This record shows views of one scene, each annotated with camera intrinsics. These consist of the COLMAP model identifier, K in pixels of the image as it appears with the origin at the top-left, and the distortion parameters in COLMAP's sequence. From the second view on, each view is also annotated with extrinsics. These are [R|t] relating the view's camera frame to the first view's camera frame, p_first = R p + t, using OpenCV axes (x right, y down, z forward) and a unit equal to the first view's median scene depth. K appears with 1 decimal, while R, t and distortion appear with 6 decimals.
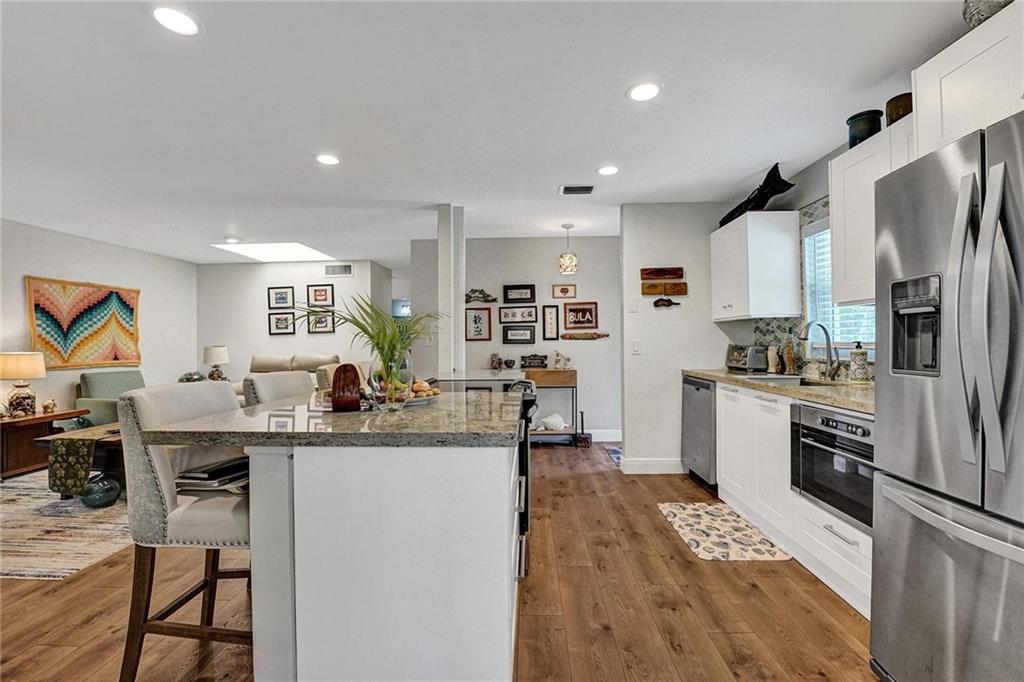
lens RADIAL K [[427.0, 0, 516.0], [0, 427.0, 339.3], [0, 0, 1]] dist [-0.024251, 0.000475]
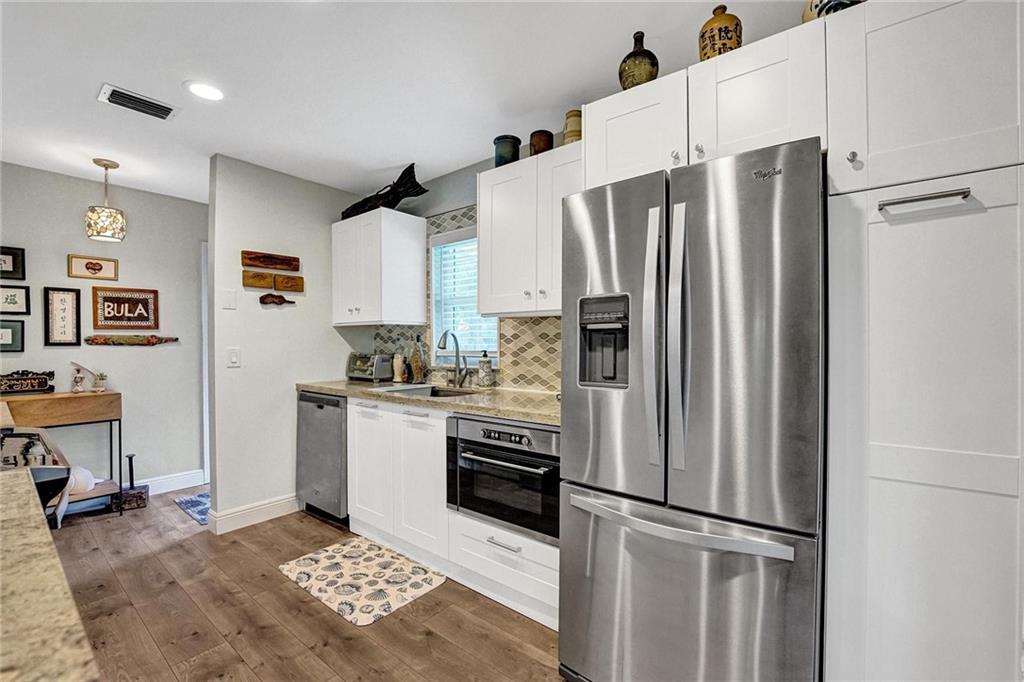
lens RADIAL K [[432.5, 0, 515.1], [0, 432.5, 346.5], [0, 0, 1]] dist [-0.030112, 0.003828]
pose [[0.594260, 0.001410, 0.804272, -0.017345], [-0.008446, 0.999954, 0.004488, -0.006088], [-0.804229, -0.009460, 0.594245, 0.154079]]
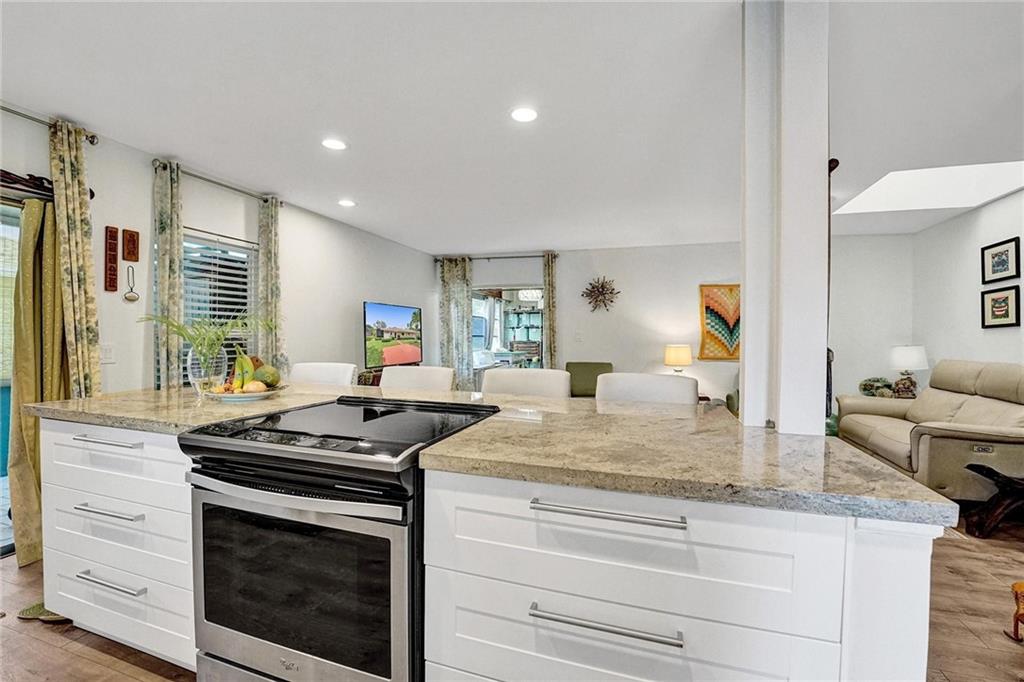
lens RADIAL K [[432.5, 0, 515.1], [0, 432.5, 346.5], [0, 0, 1]] dist [-0.030112, 0.003828]
pose [[-0.277768, 0.028251, -0.960233, 0.227595], [-0.000540, 0.999563, 0.029564, -0.003429], [0.960648, 0.008731, -0.277632, 0.779402]]
